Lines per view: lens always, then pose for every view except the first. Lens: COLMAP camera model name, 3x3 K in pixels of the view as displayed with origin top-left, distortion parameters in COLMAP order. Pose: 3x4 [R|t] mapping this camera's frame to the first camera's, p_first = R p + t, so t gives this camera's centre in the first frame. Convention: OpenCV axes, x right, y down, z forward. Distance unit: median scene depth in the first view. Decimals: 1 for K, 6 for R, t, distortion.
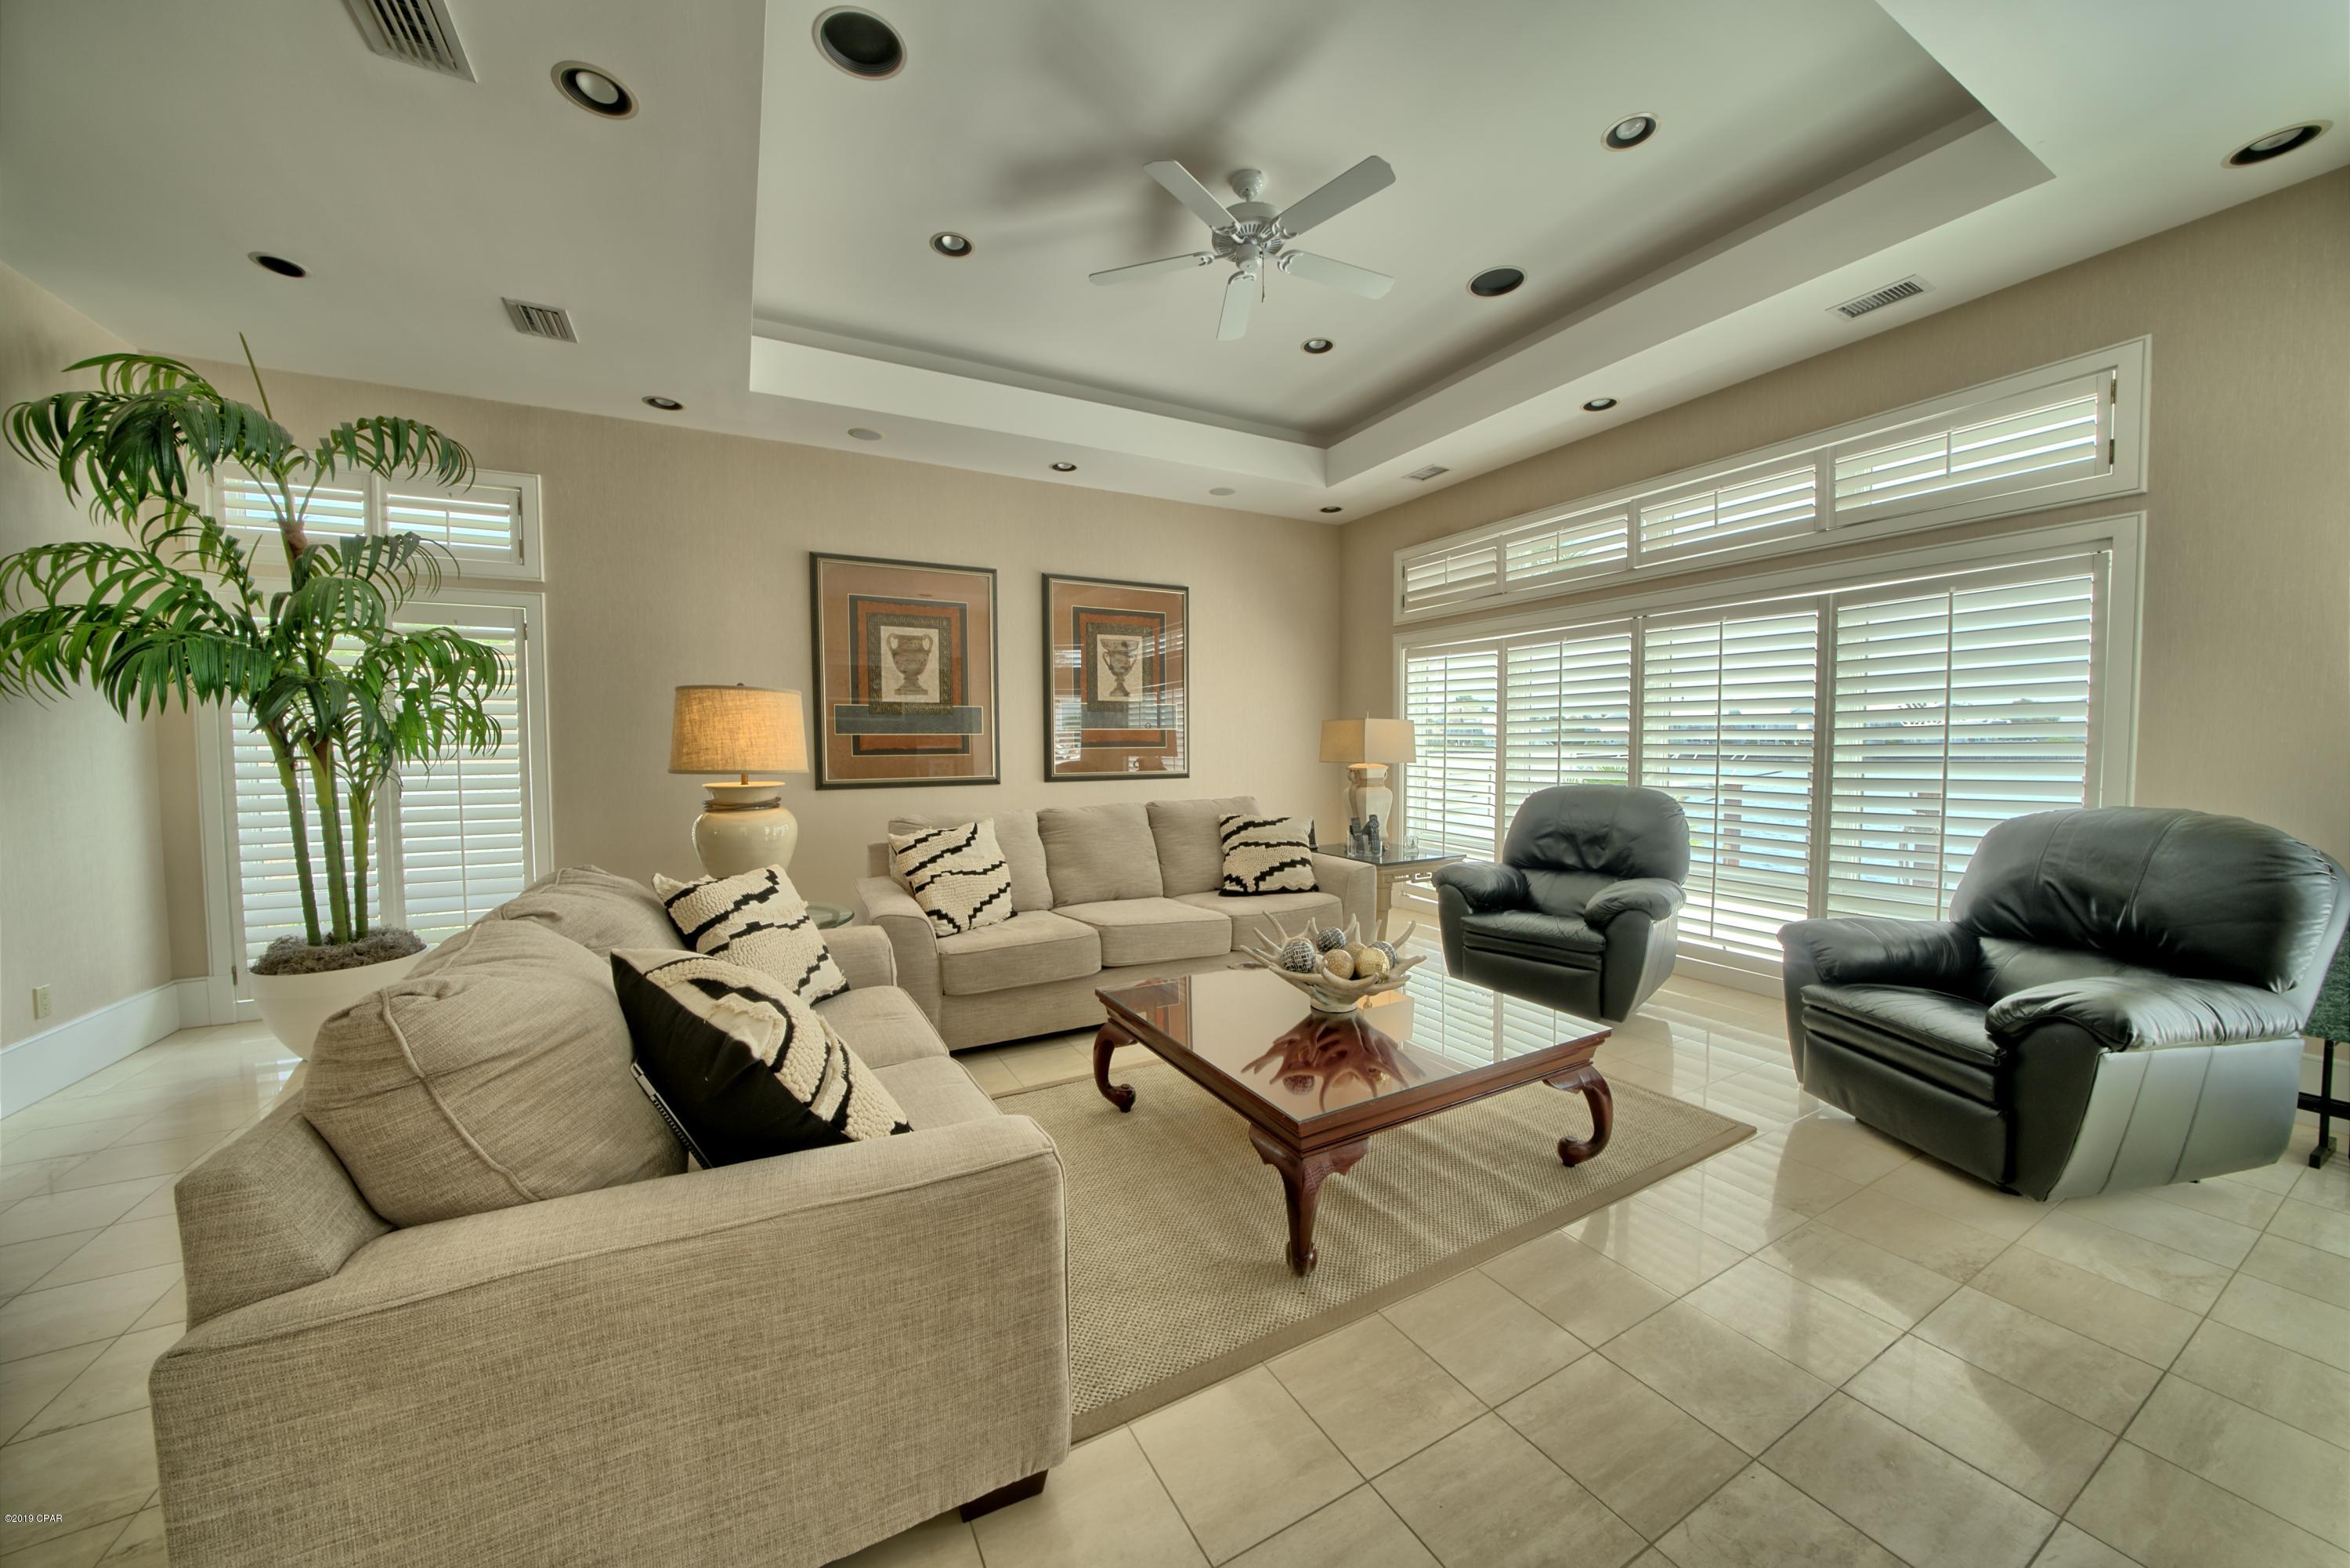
lens RADIAL K [[805.2, 0, 1168.6], [0, 805.2, 780.8], [0, 0, 1]] dist [-0.022578, 0.001986]
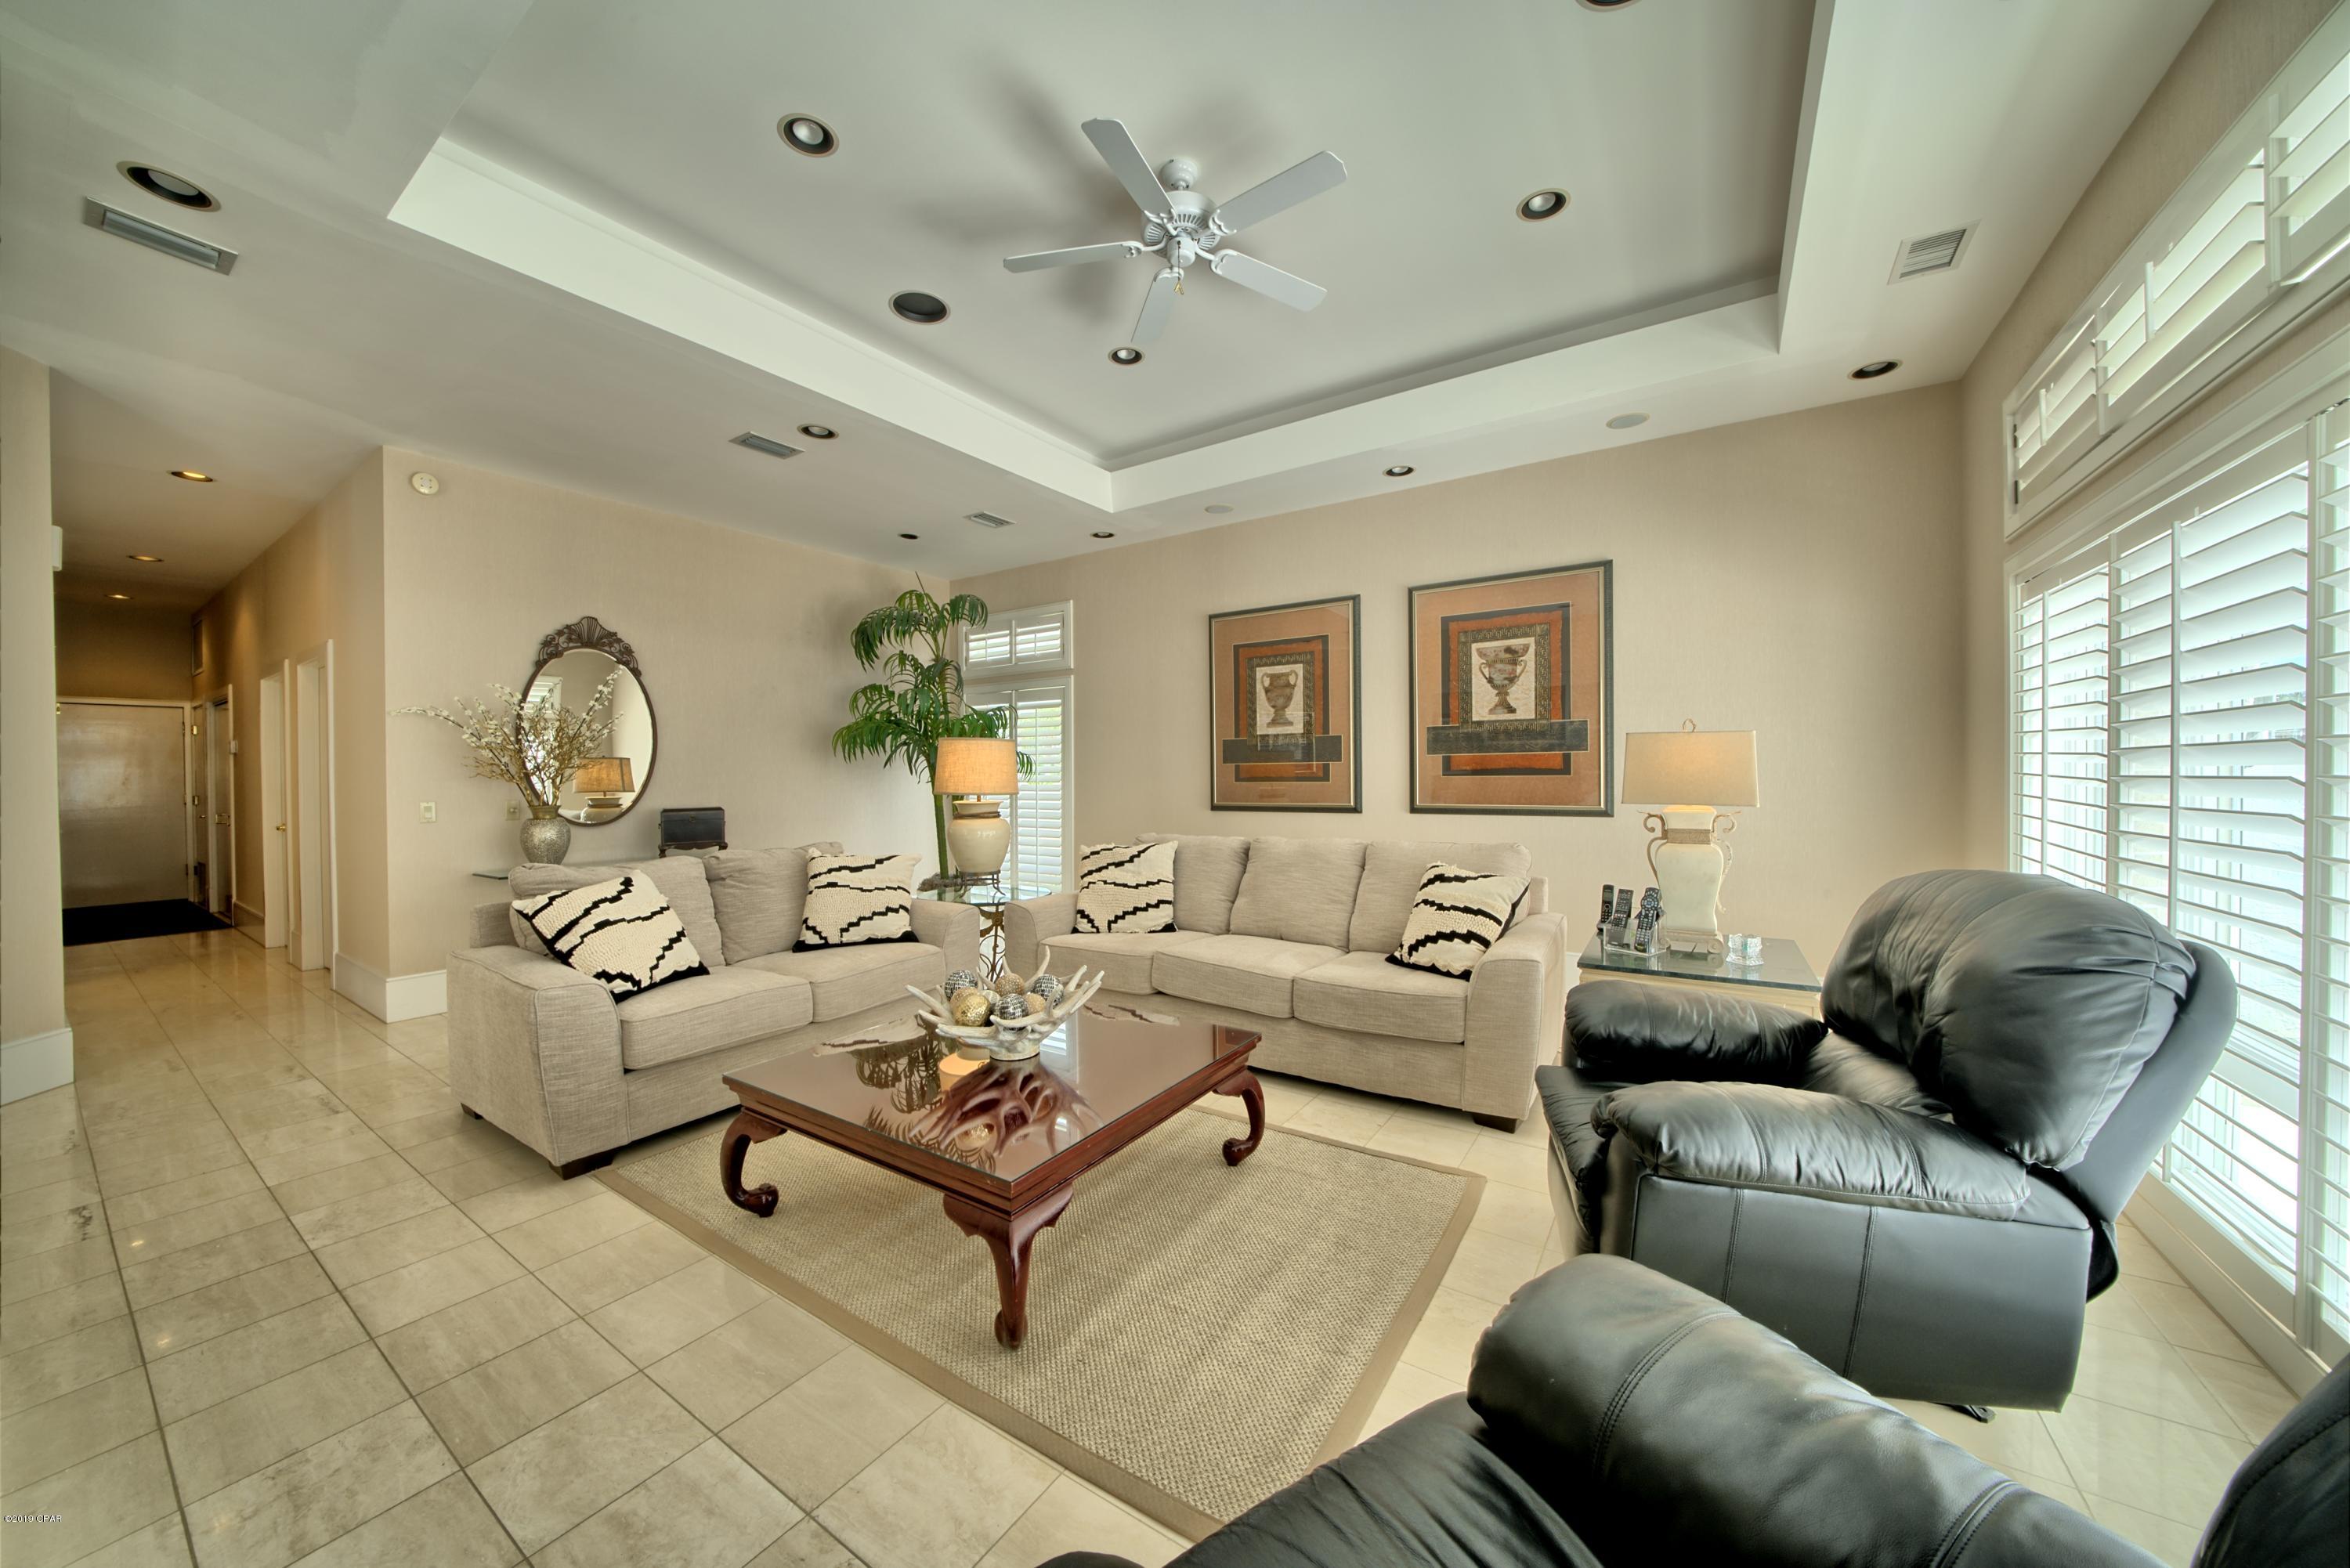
lens RADIAL K [[805.2, 0, 1167.2], [0, 805.2, 786.5], [0, 0, 1]] dist [-0.022578, 0.001986]
pose [[0.476399, 0.018138, -0.879042, 0.577155], [-0.032848, 0.999456, 0.002821, -0.024452], [0.878615, 0.027531, 0.476736, 0.351247]]
